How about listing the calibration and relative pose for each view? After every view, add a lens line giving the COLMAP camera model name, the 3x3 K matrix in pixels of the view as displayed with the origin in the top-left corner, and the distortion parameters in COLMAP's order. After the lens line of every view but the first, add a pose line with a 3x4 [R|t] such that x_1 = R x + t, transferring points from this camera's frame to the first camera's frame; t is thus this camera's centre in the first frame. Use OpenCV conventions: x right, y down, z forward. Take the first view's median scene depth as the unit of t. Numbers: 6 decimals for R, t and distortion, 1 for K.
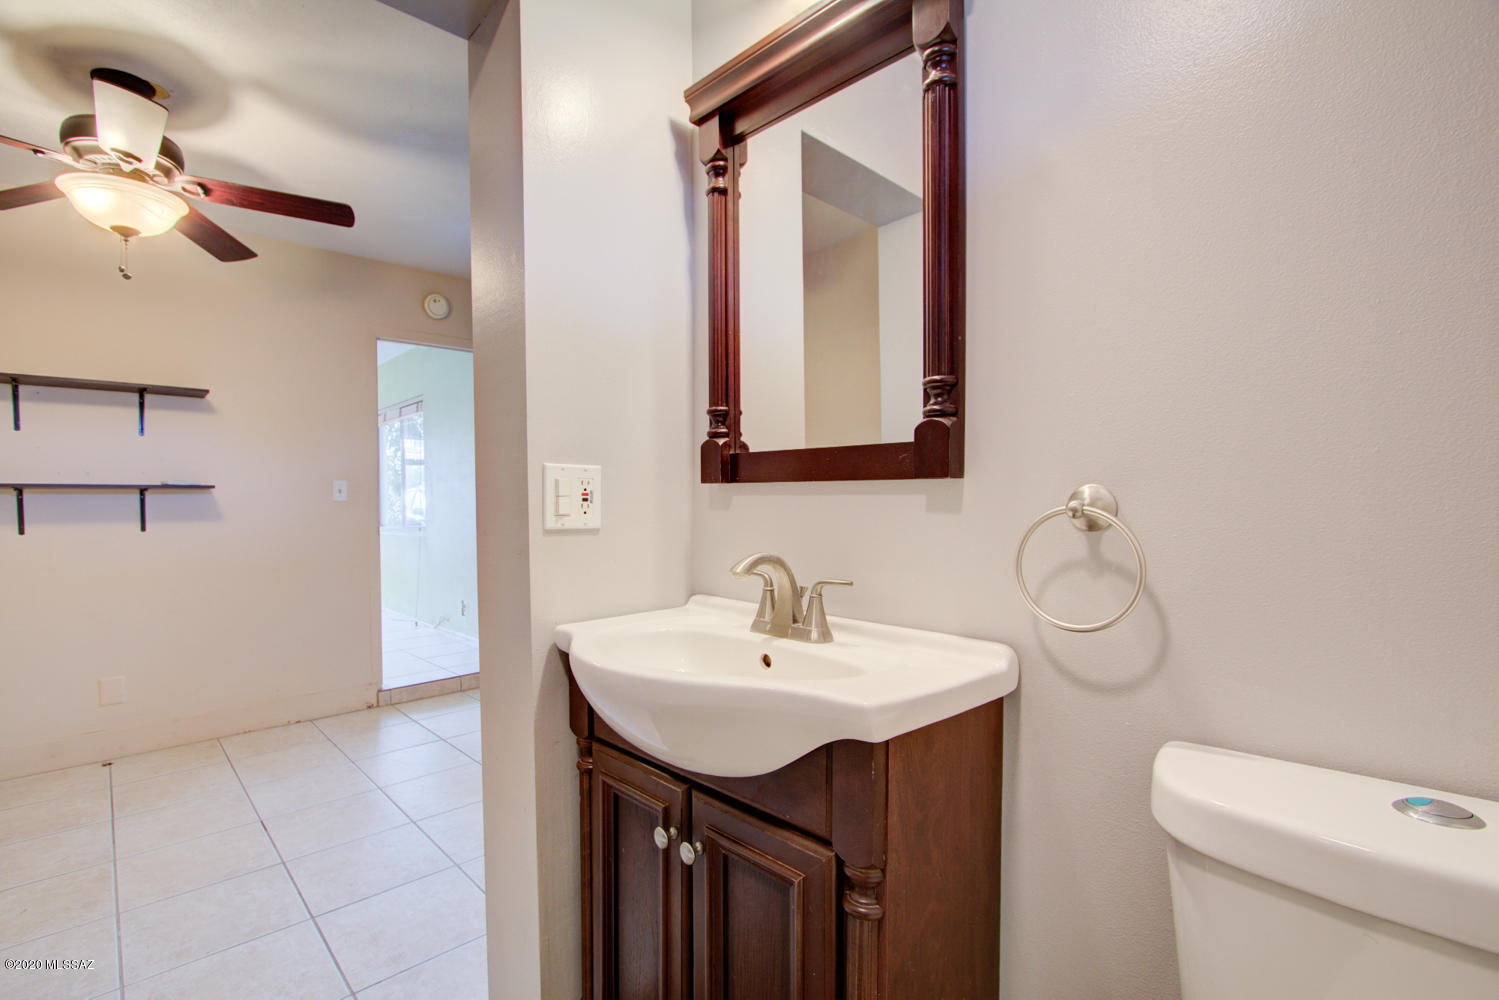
lens RADIAL K [[688.2, 0, 758.7], [0, 688.2, 506.4], [0, 0, 1]] dist [-0.012789, 0.001652]
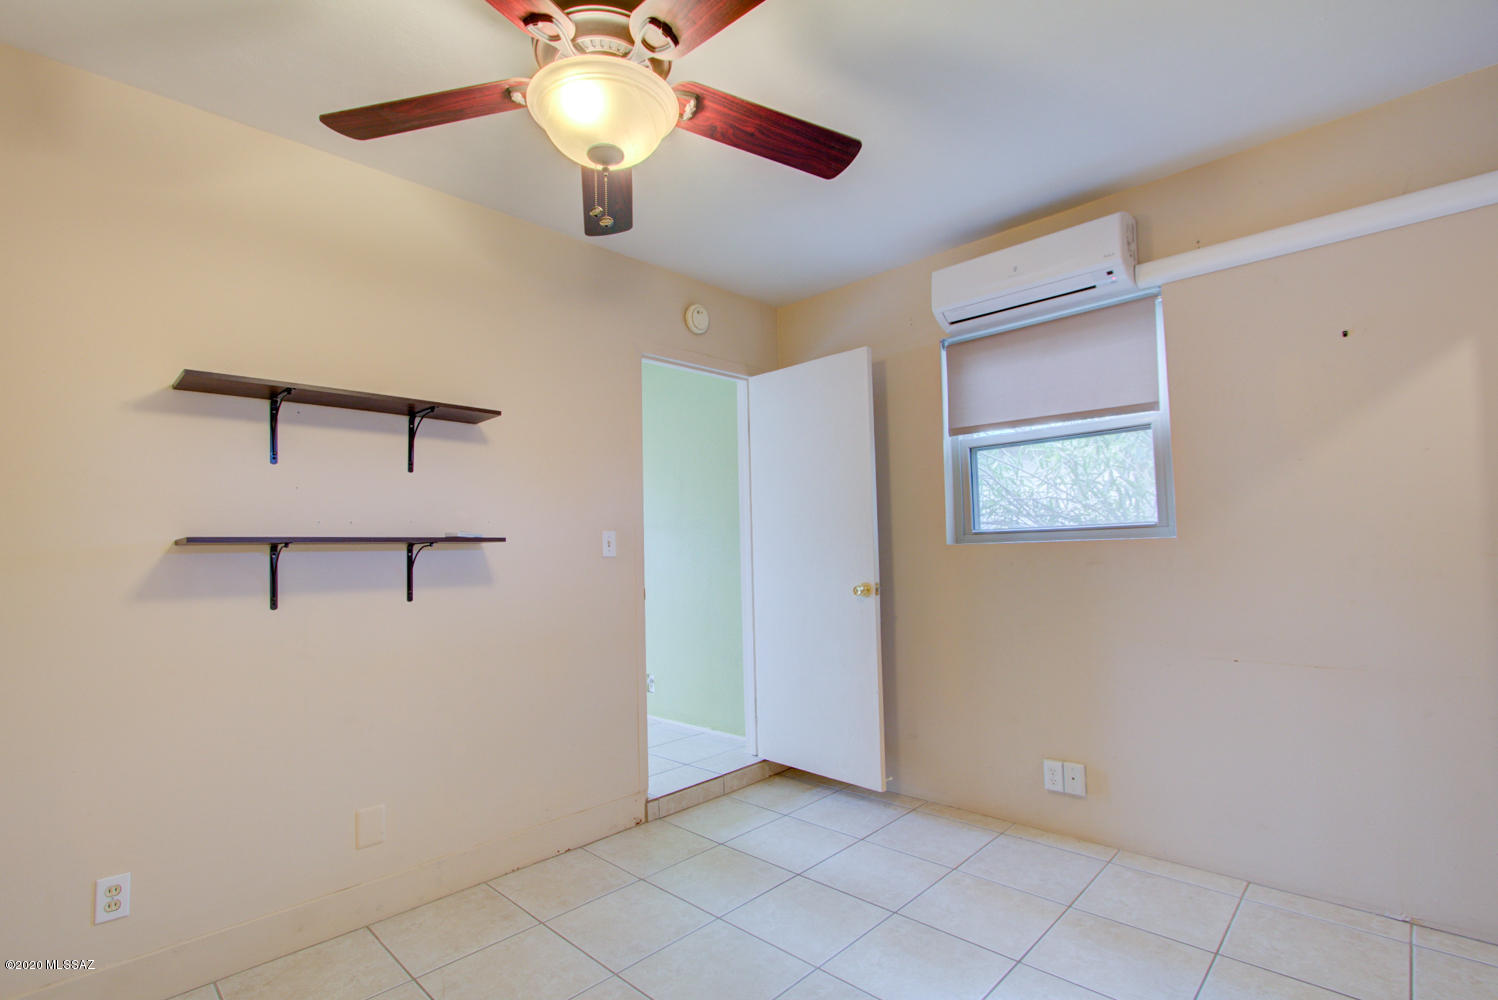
lens RADIAL K [[687.8, 0, 734.9], [0, 687.8, 509.5], [0, 0, 1]] dist [-0.012789, 0.001652]
pose [[0.998882, -0.008363, 0.046535, -0.576842], [0.011543, 0.997586, -0.068483, -0.007138], [-0.045850, 0.068943, 0.996566, 0.234293]]
